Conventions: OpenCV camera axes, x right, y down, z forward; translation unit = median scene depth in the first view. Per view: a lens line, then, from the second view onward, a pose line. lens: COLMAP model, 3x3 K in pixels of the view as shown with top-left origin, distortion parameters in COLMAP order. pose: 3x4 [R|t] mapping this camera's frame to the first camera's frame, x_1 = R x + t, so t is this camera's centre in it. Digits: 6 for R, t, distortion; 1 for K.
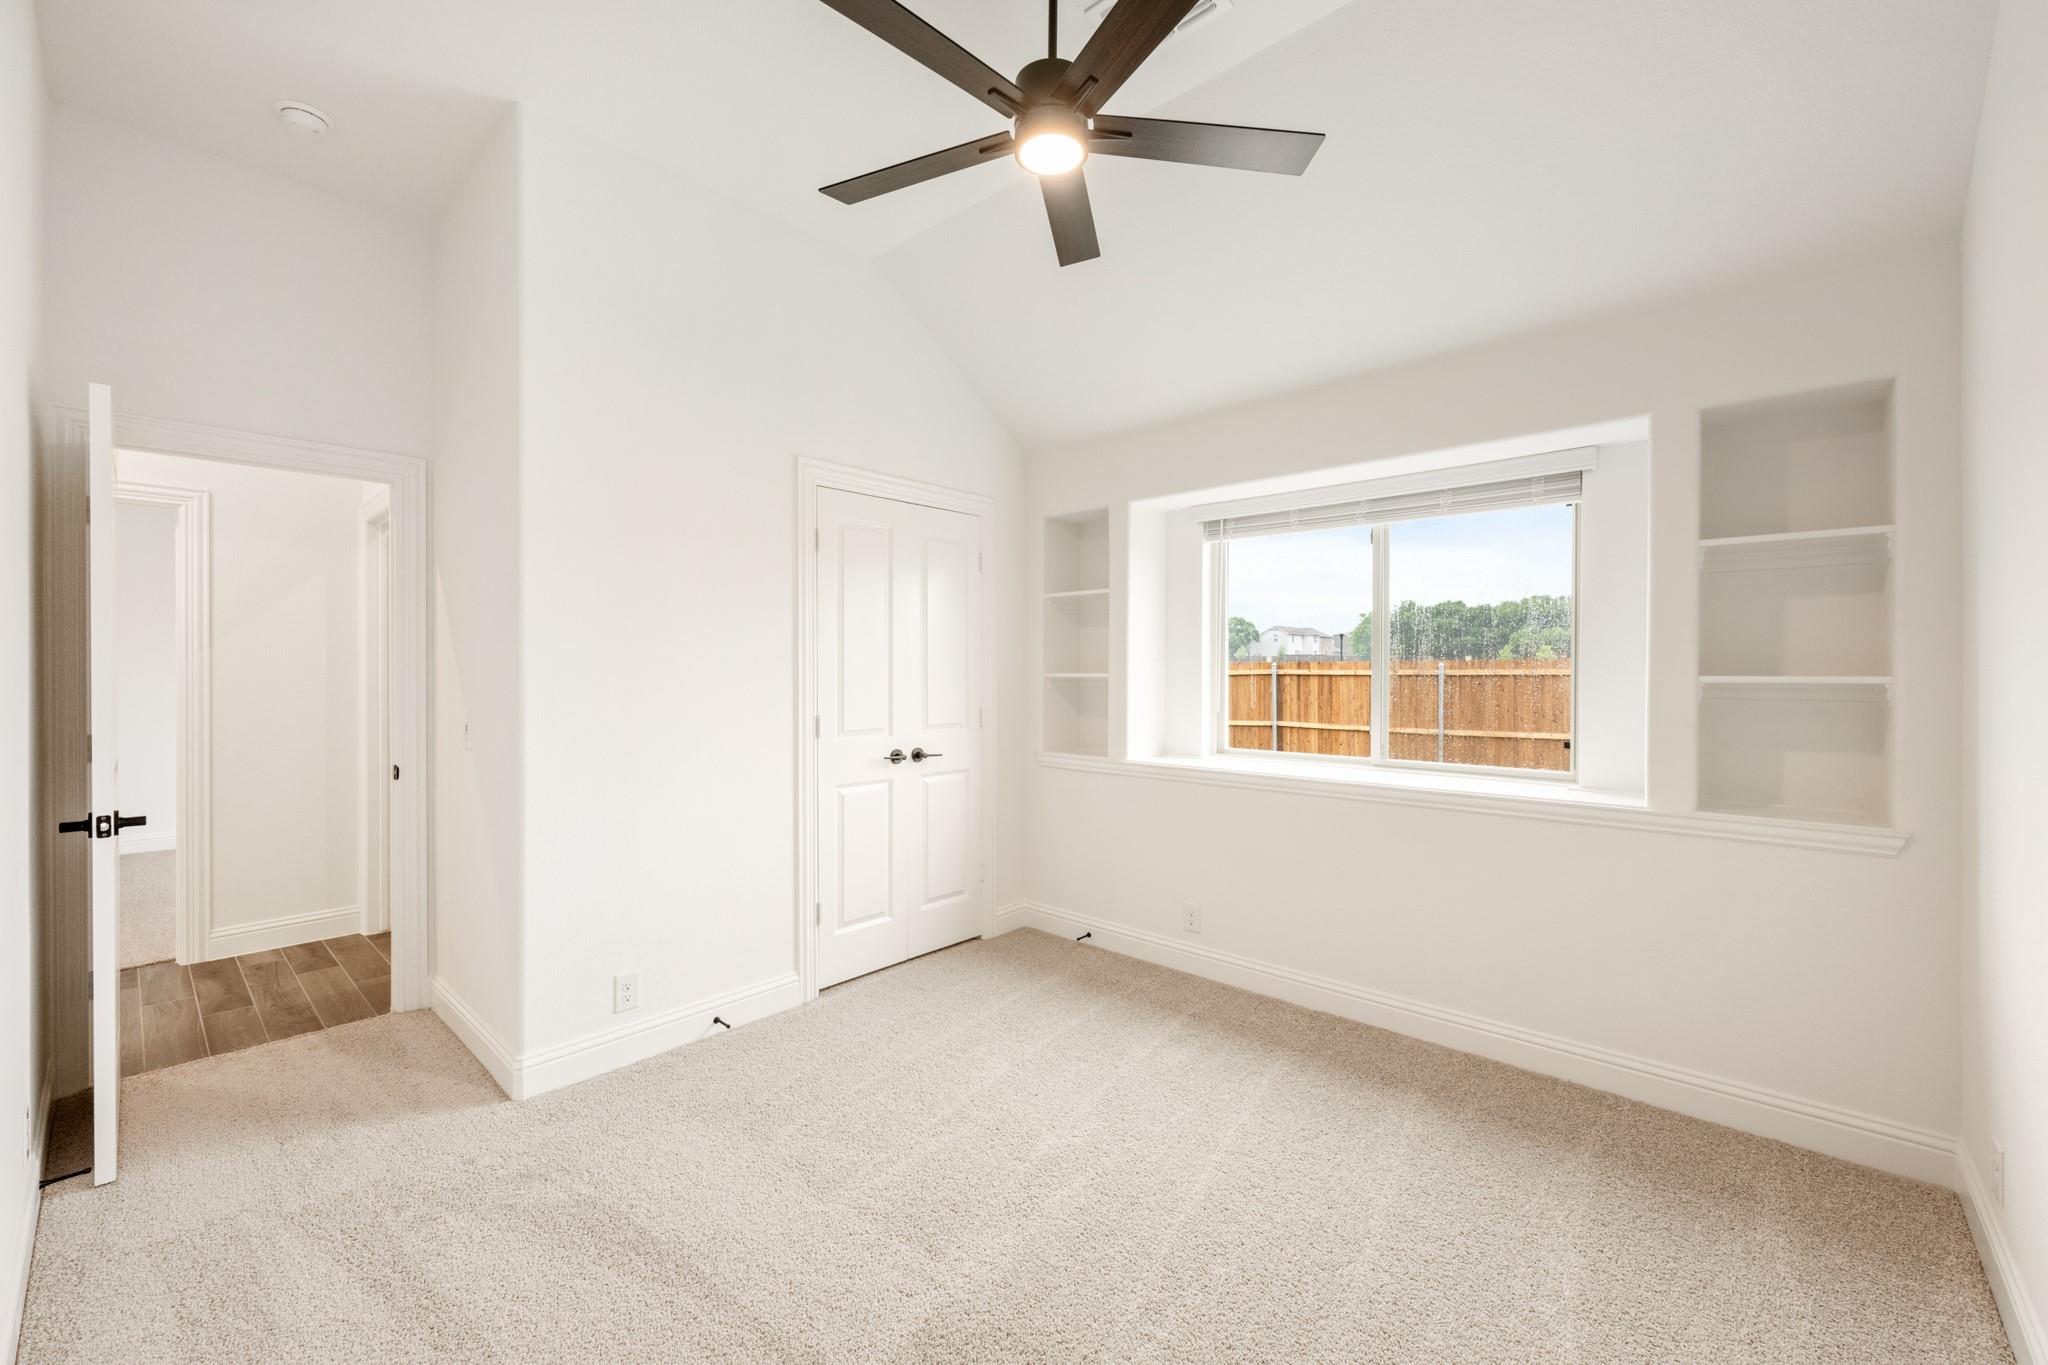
lens RADIAL K [[841.1, 0, 1031.1], [0, 841.1, 681.5], [0, 0, 1]] dist [-0.000579, 0.000346]
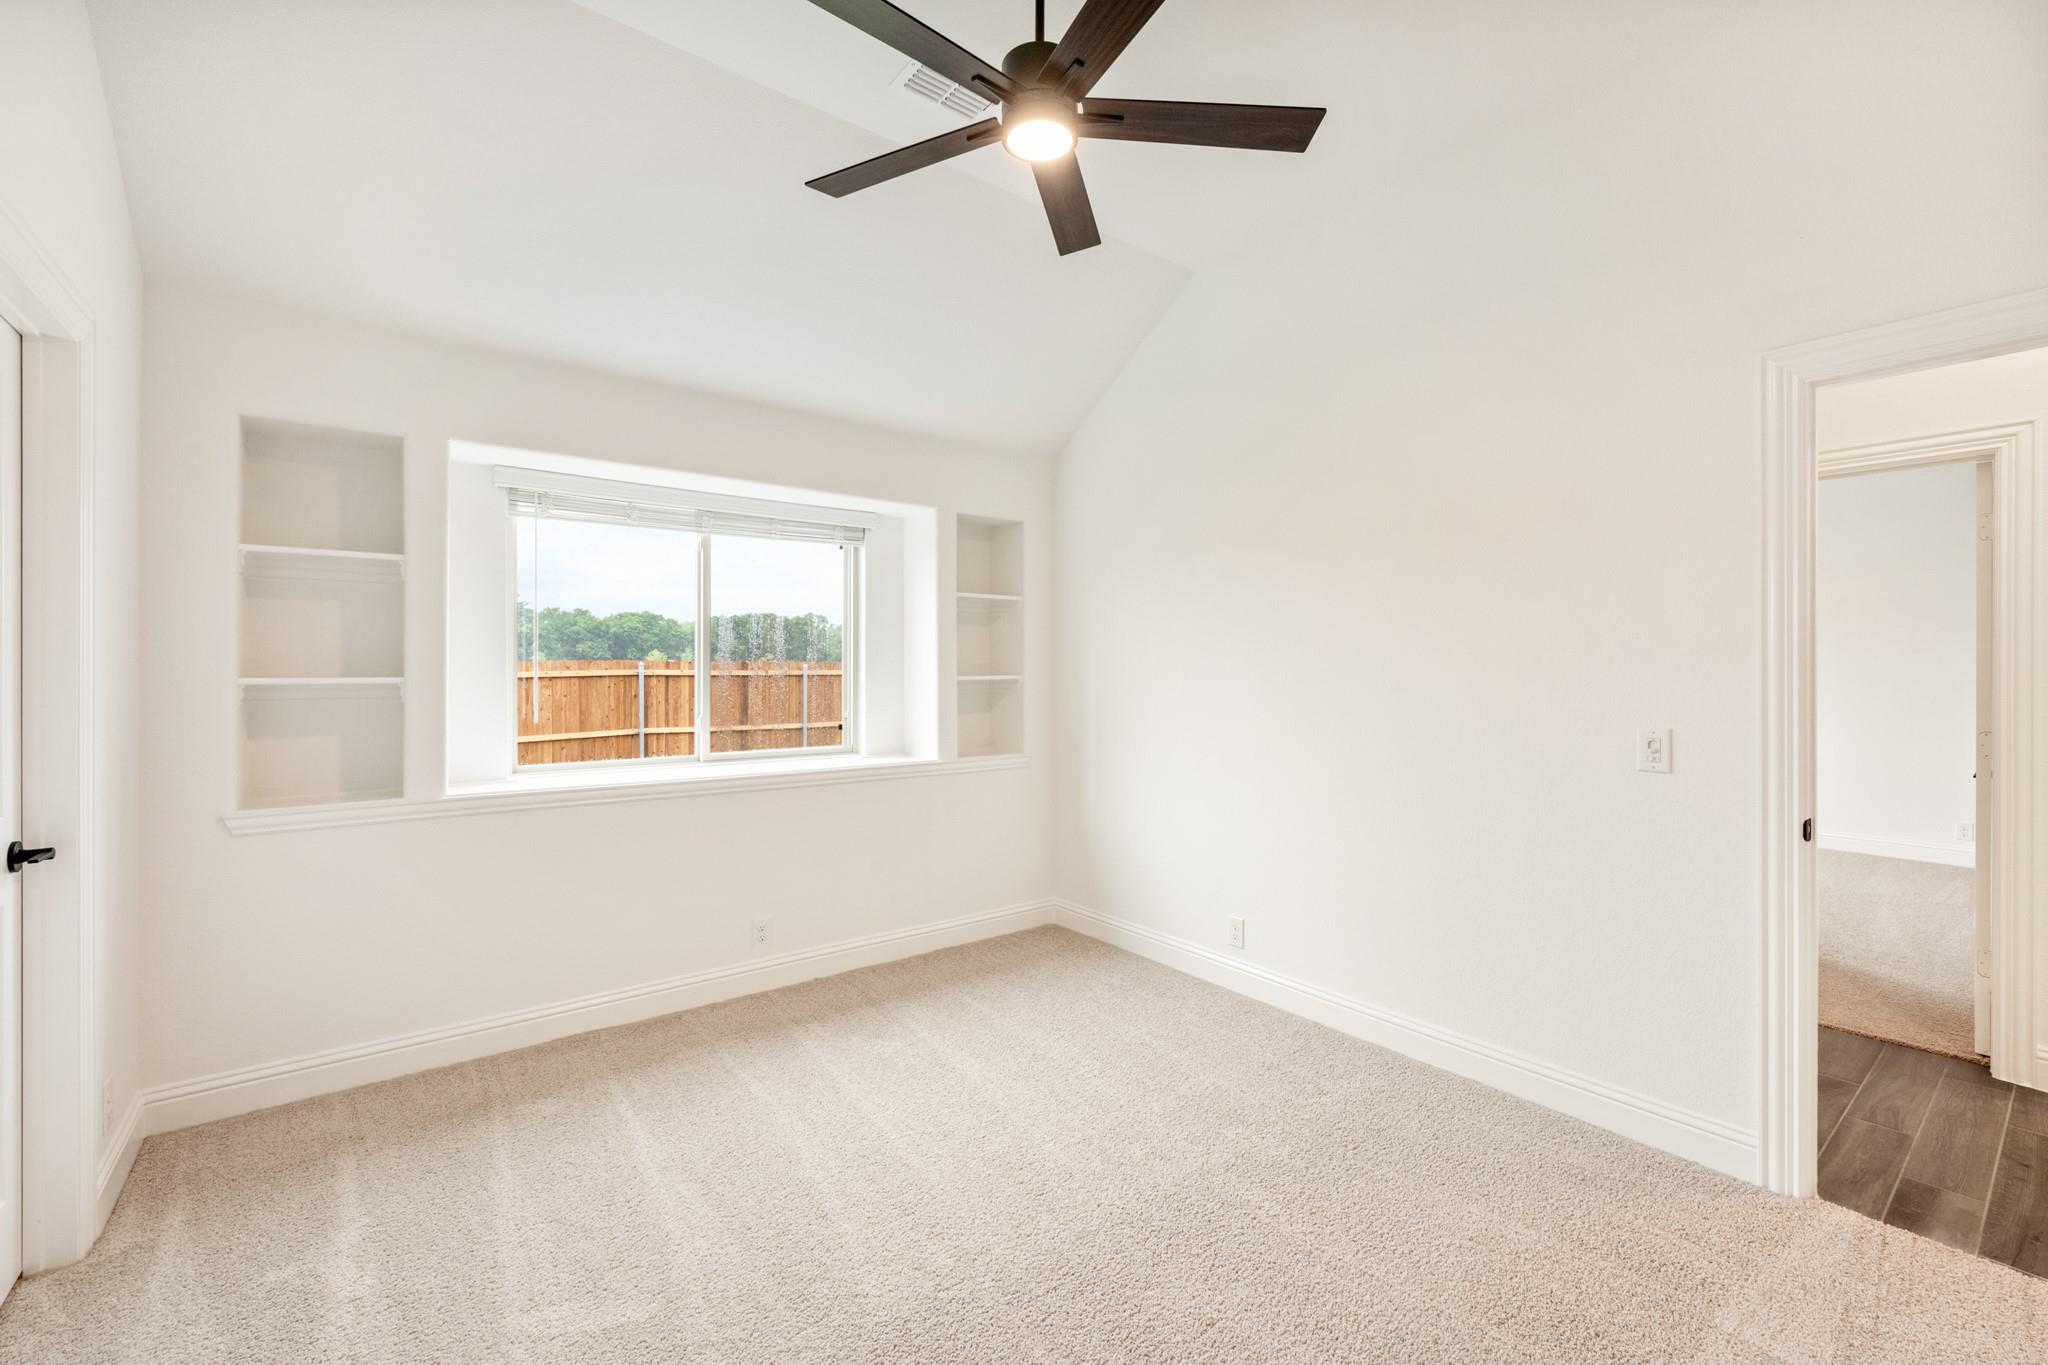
lens RADIAL K [[796.0, 0, 1006.4], [0, 796.0, 690.3], [0, 0, 1]] dist [-0.001615, -0.000037]
pose [[0.206961, -0.025567, 0.978015, -0.492416], [0.007625, 0.999670, 0.024520, -0.012310], [-0.978319, 0.002383, 0.207088, 0.423852]]
